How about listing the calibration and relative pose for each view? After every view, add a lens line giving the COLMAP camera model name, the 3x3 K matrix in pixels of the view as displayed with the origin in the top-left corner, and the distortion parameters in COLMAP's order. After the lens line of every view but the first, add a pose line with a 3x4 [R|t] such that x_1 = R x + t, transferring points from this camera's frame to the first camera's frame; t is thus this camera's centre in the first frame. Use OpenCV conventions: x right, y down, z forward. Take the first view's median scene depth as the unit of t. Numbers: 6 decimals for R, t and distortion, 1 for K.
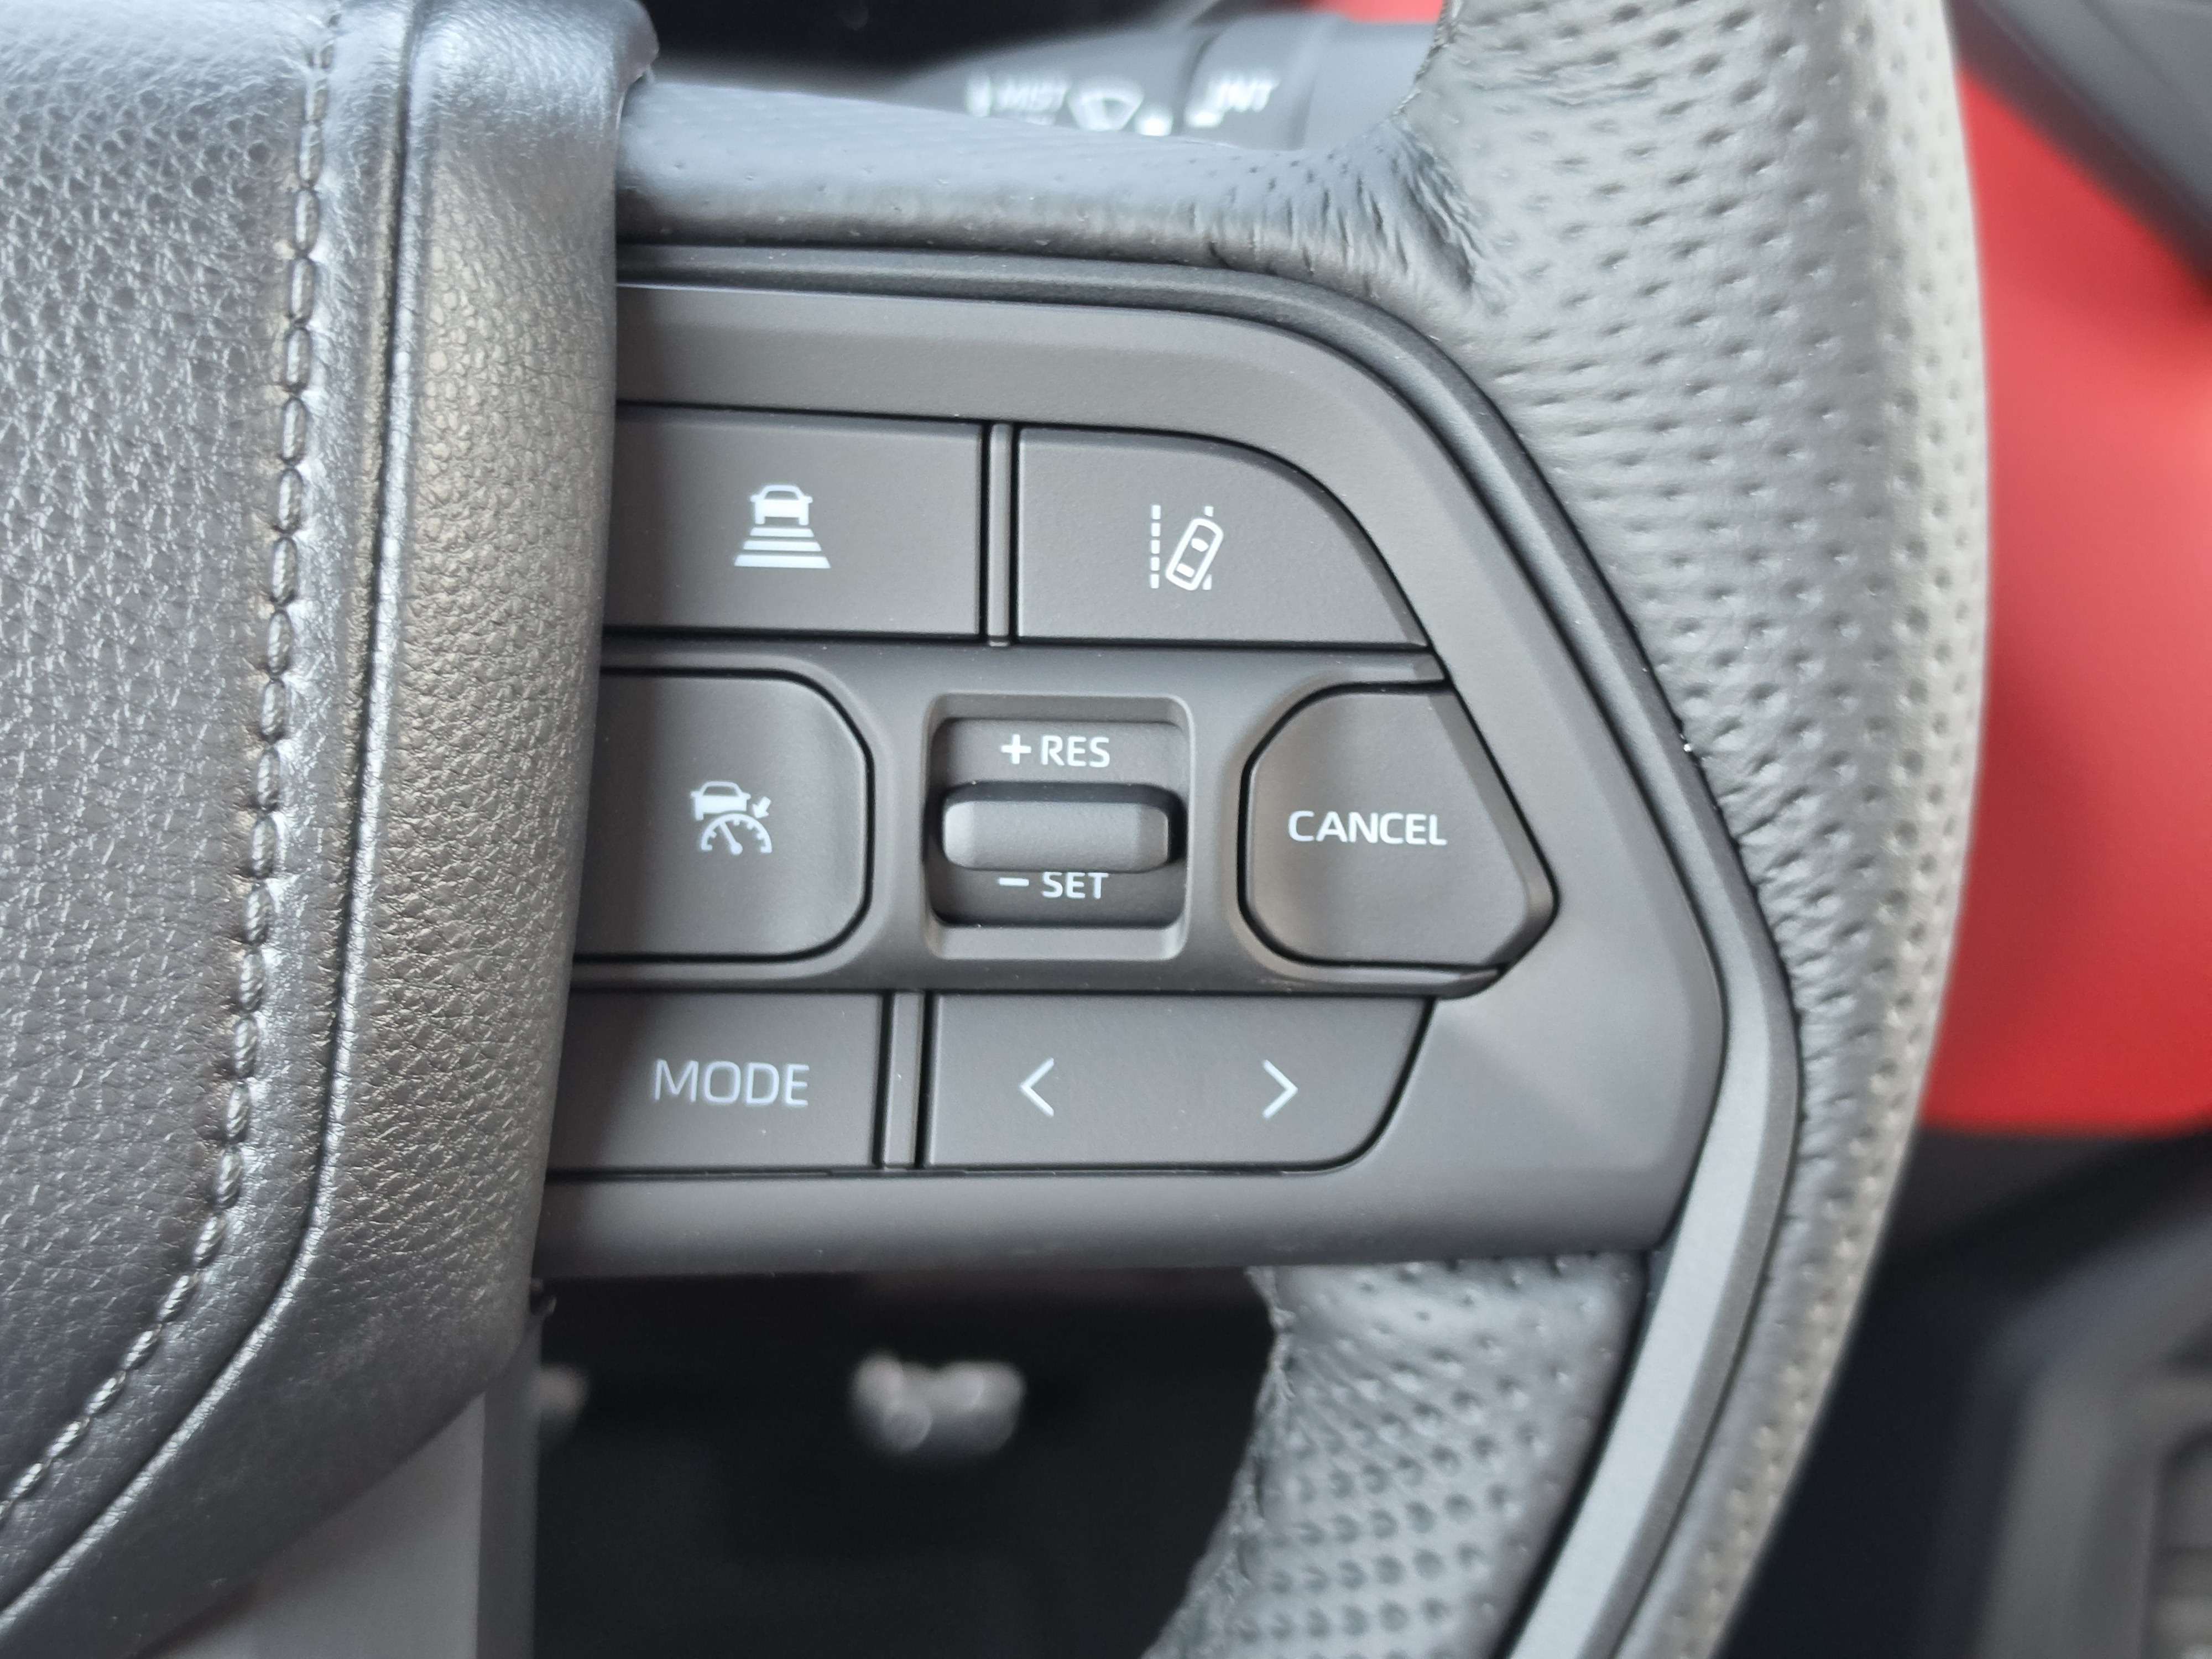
lens RADIAL K [[2999.5, 0, 1145.6], [0, 2999.5, 859.0], [0, 0, 1]] dist [0.202942, -0.862634]
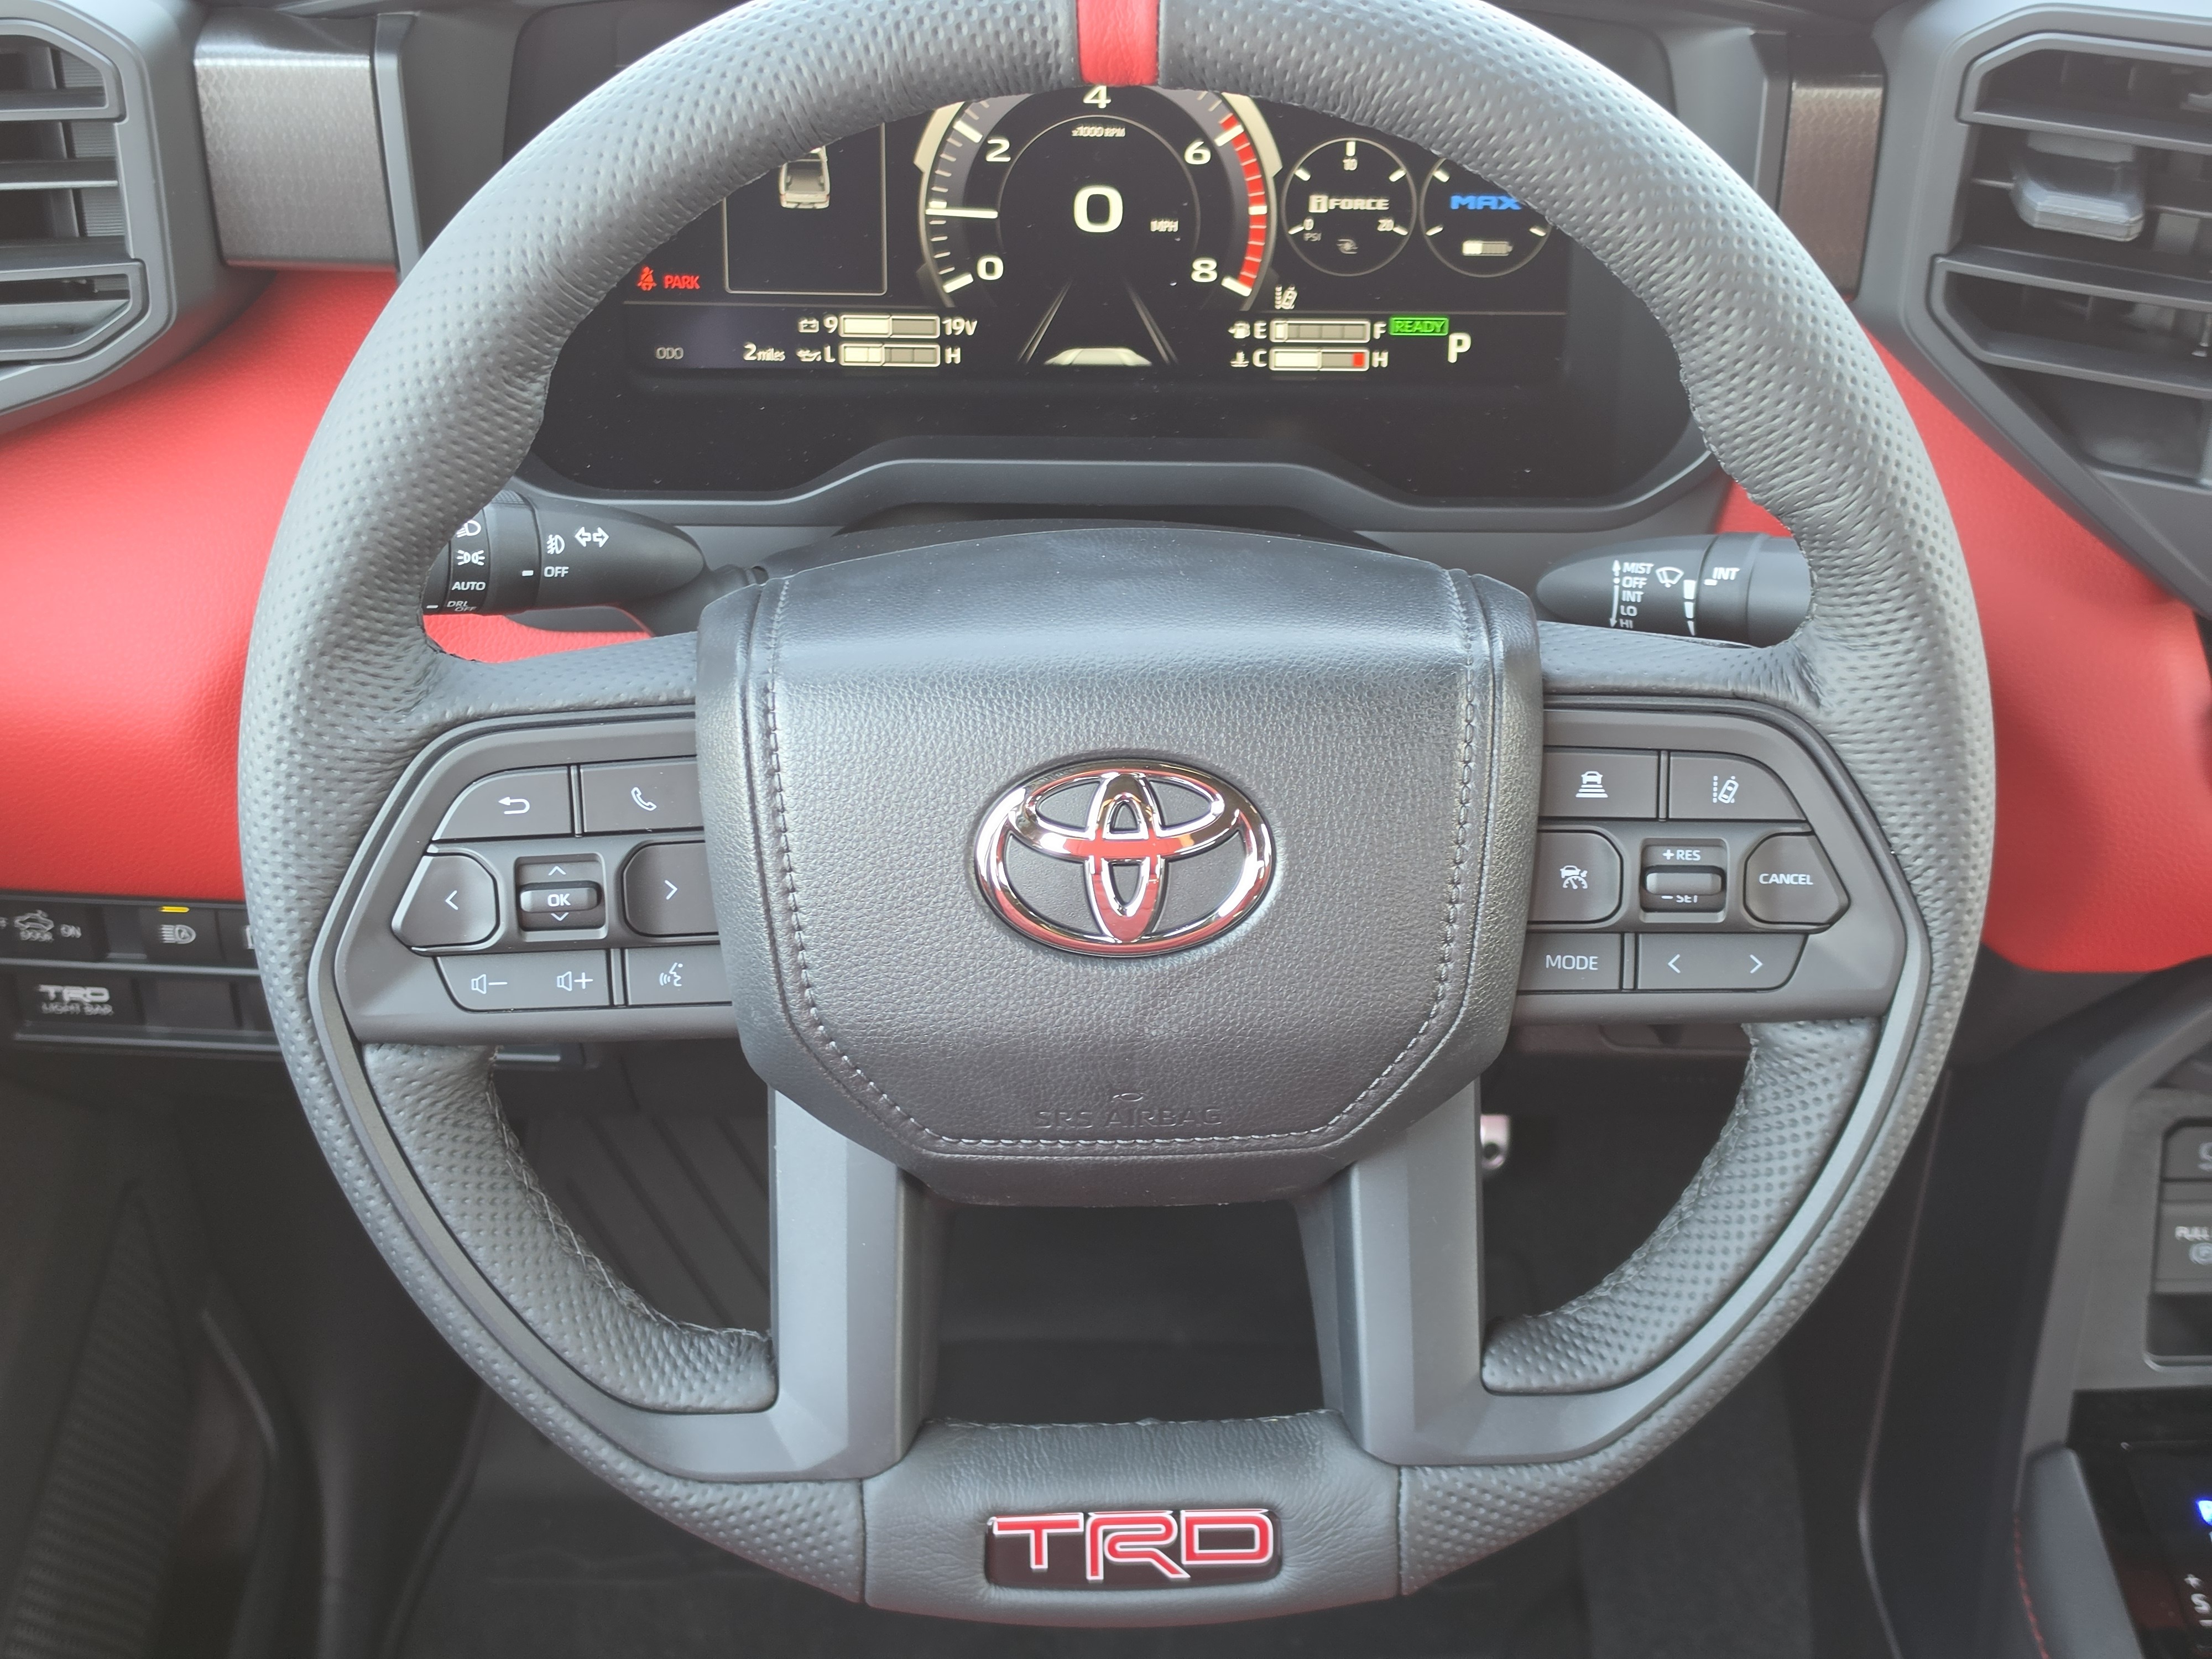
lens RADIAL K [[2999.5, 0, 1145.6], [0, 2999.5, 859.0], [0, 0, 1]] dist [0.202942, -0.862634]
pose [[0.994266, -0.010358, -0.106436, -0.248519], [0.015599, 0.998700, 0.048534, -0.191175], [0.105794, -0.049916, 0.993134, -2.138616]]
